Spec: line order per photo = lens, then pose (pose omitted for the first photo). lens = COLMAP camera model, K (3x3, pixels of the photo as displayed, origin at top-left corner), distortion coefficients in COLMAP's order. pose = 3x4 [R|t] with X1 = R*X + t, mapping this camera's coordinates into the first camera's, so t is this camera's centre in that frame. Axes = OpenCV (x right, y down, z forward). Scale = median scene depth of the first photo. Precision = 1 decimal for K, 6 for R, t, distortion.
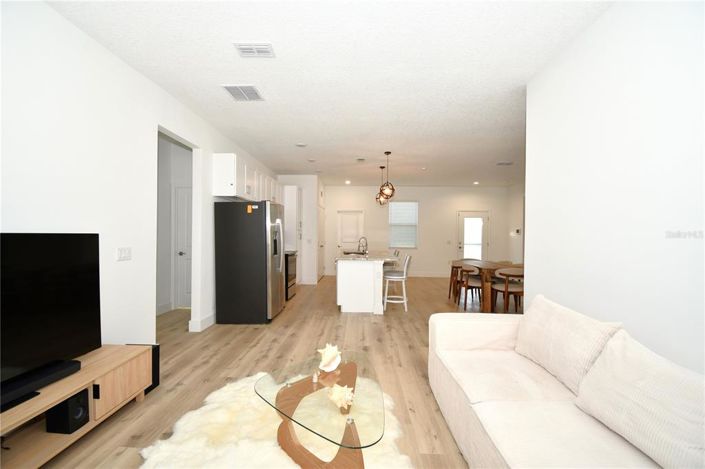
lens RADIAL K [[313.8, 0, 352.5], [0, 313.8, 234.5], [0, 0, 1]] dist [0.002439, -0.000724]
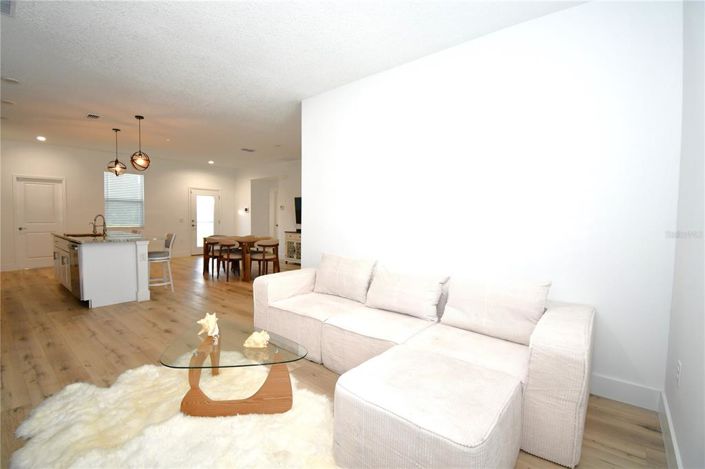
lens RADIAL K [[313.8, 0, 352.5], [0, 313.8, 234.5], [0, 0, 1]] dist [0.002439, -0.000724]
pose [[0.621726, -0.049938, 0.781641, -0.225353], [-0.003718, 0.997766, 0.066704, 0.003249], [-0.783226, -0.044378, 0.620151, -0.014724]]
